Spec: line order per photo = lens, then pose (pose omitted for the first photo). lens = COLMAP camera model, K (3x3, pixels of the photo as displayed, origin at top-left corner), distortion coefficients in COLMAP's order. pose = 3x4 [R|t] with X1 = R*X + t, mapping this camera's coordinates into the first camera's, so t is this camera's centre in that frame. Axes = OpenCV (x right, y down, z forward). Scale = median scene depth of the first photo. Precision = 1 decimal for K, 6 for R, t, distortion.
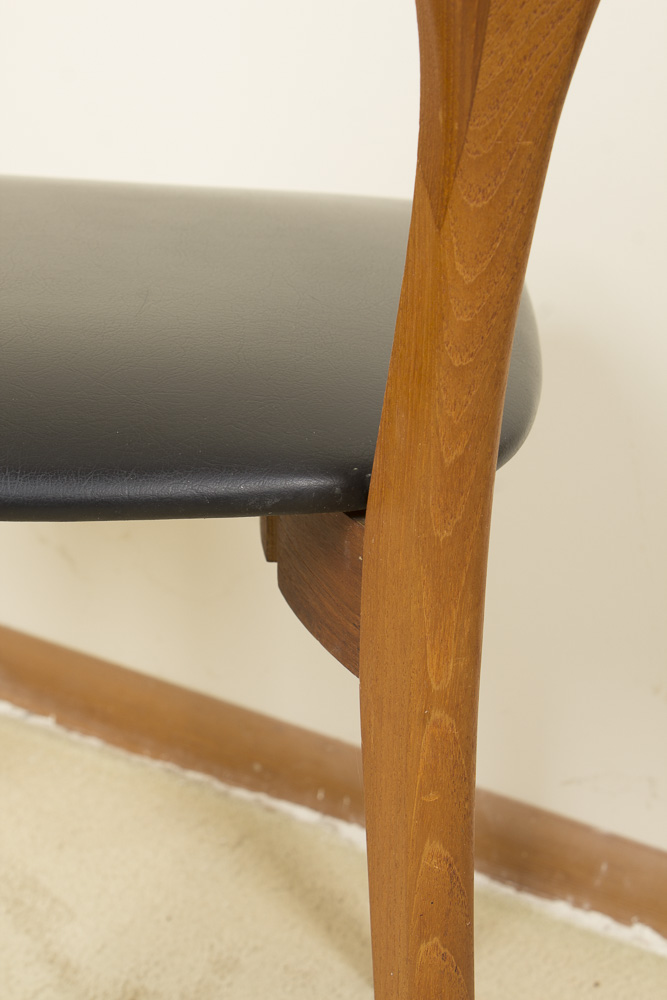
lens RADIAL K [[2035.9, 0, 333.5], [0, 2035.9, 500.0], [0, 0, 1]] dist [0.022414, 0.158965]
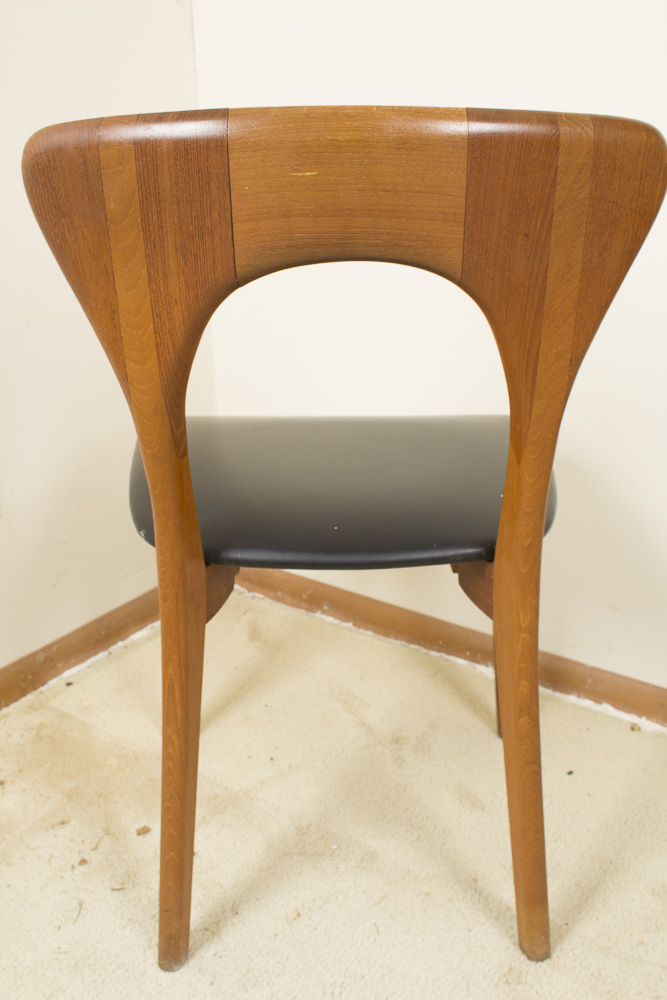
lens RADIAL K [[1017.2, 0, 333.5], [0, 1017.2, 500.0], [0, 0, 1]] dist [-0.148218, 0.170892]
pose [[0.992564, -0.043039, -0.113860, -0.022604], [0.044044, 0.999010, 0.006324, -0.053264], [0.113475, -0.011292, 0.993477, -0.204625]]
